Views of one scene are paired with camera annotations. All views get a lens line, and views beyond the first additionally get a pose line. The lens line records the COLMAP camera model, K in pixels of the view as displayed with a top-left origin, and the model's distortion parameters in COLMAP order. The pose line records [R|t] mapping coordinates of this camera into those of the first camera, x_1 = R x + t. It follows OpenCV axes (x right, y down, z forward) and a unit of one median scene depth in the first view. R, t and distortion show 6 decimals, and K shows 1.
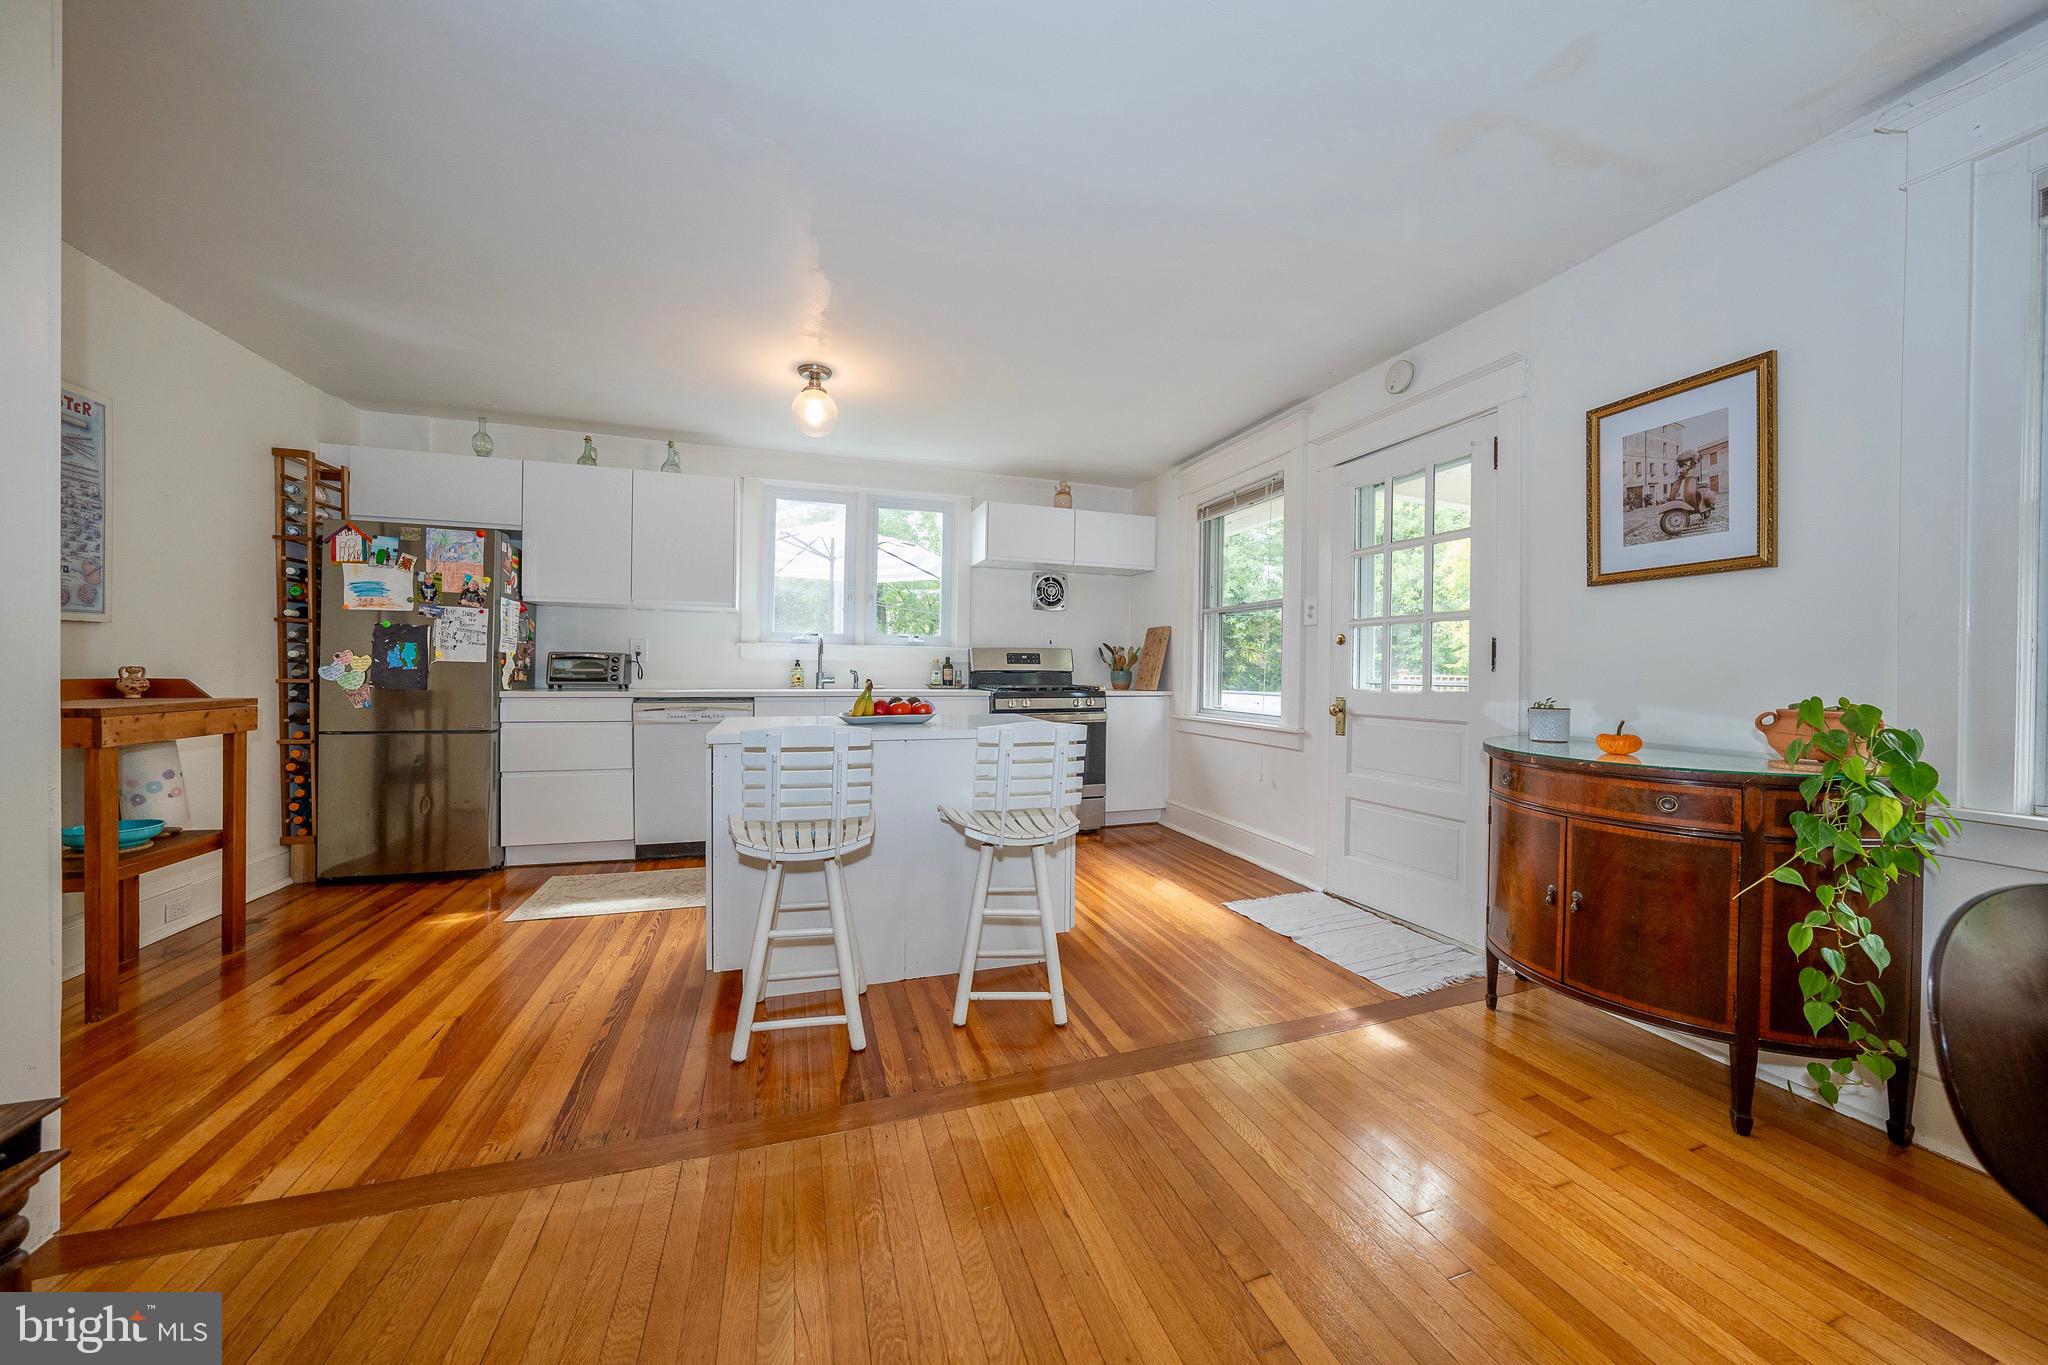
lens RADIAL K [[705.0, 0, 1025.0], [0, 705.0, 676.3], [0, 0, 1]] dist [-0.029823, 0.006698]
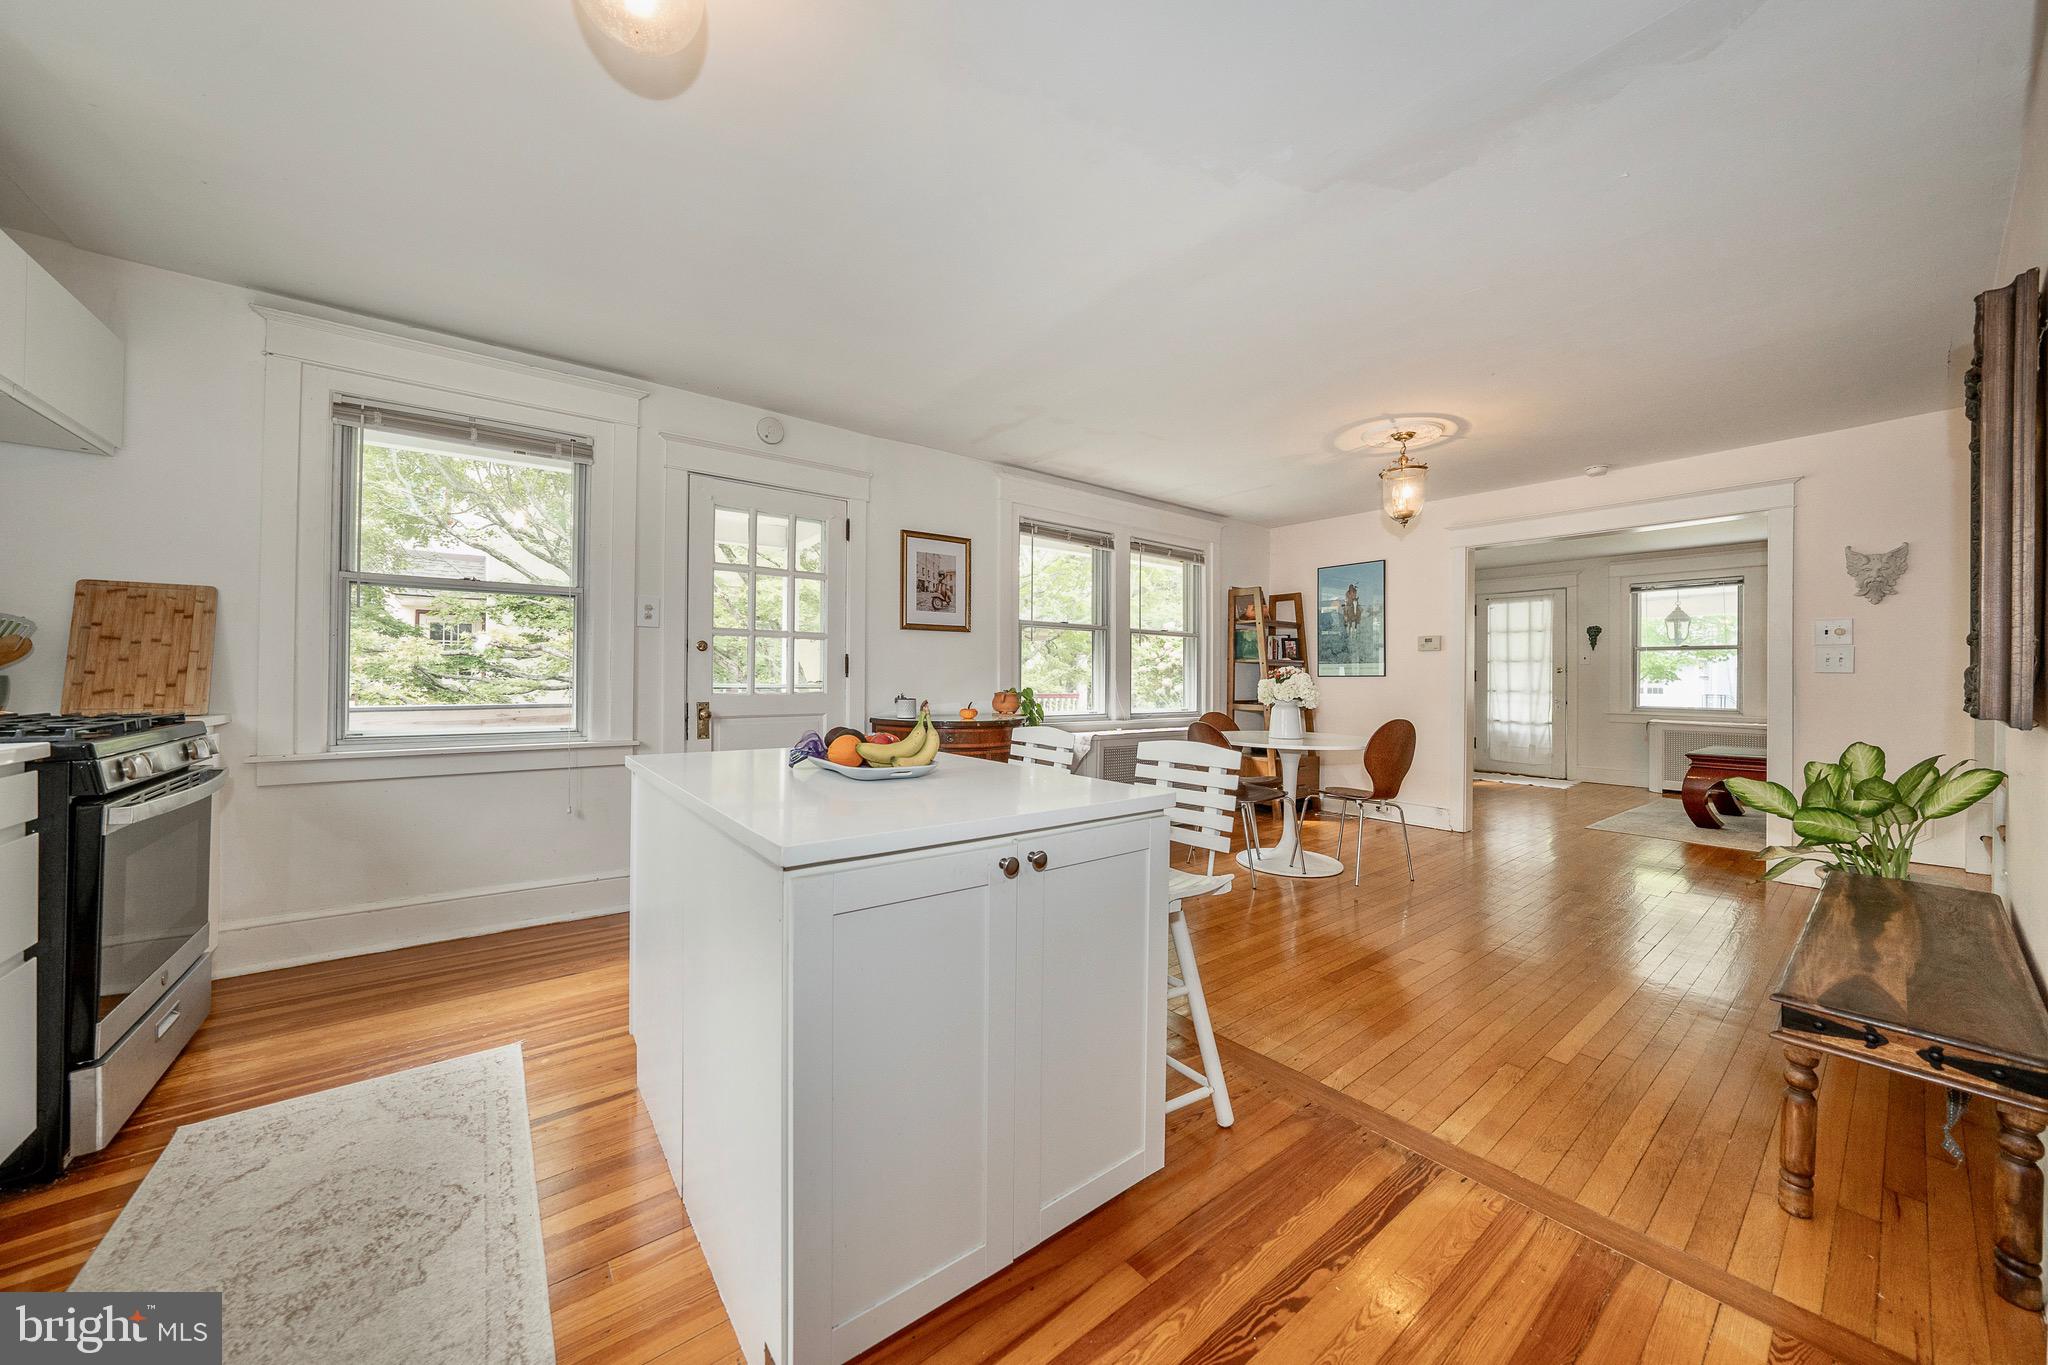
lens RADIAL K [[705.0, 0, 1025.0], [0, 705.0, 676.3], [0, 0, 1]] dist [-0.029823, 0.006698]
pose [[-0.332643, -0.009995, 0.943000, -0.674812], [-0.003095, 0.999950, 0.009507, -0.018734], [-0.943048, 0.000244, -0.332657, 0.892884]]
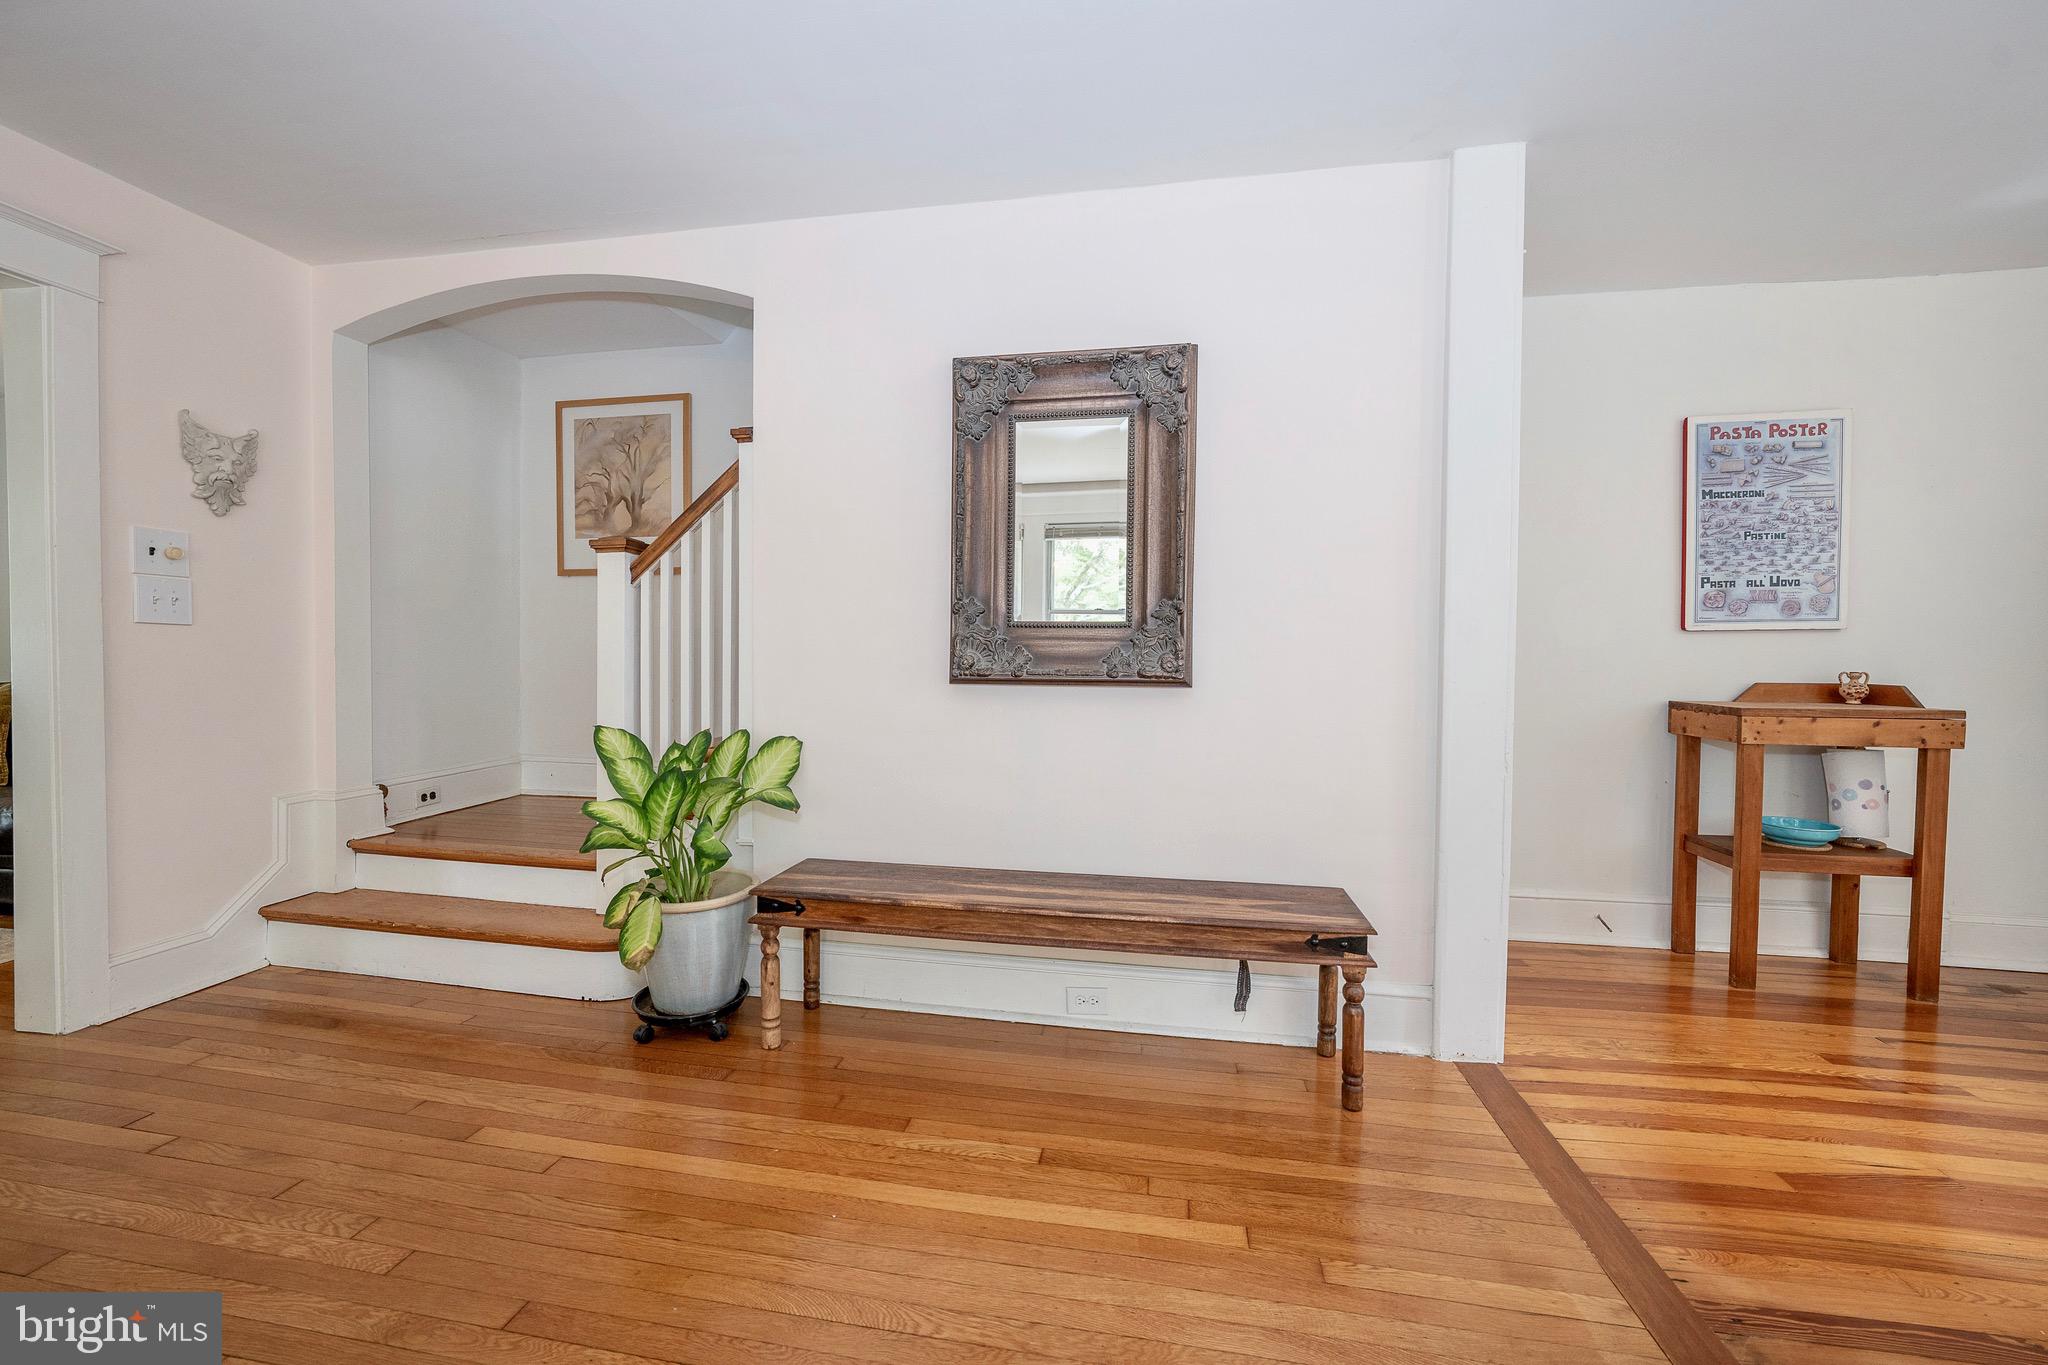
lens RADIAL K [[786.8, 0, 1025.0], [0, 786.8, 675.4], [0, 0, 1]] dist [-0.020606, 0.005780]
pose [[-0.471452, 0.005028, -0.881877, 0.188546], [-0.023026, 0.999573, 0.018009, -0.001426], [0.881591, 0.028796, -0.471135, 0.339093]]
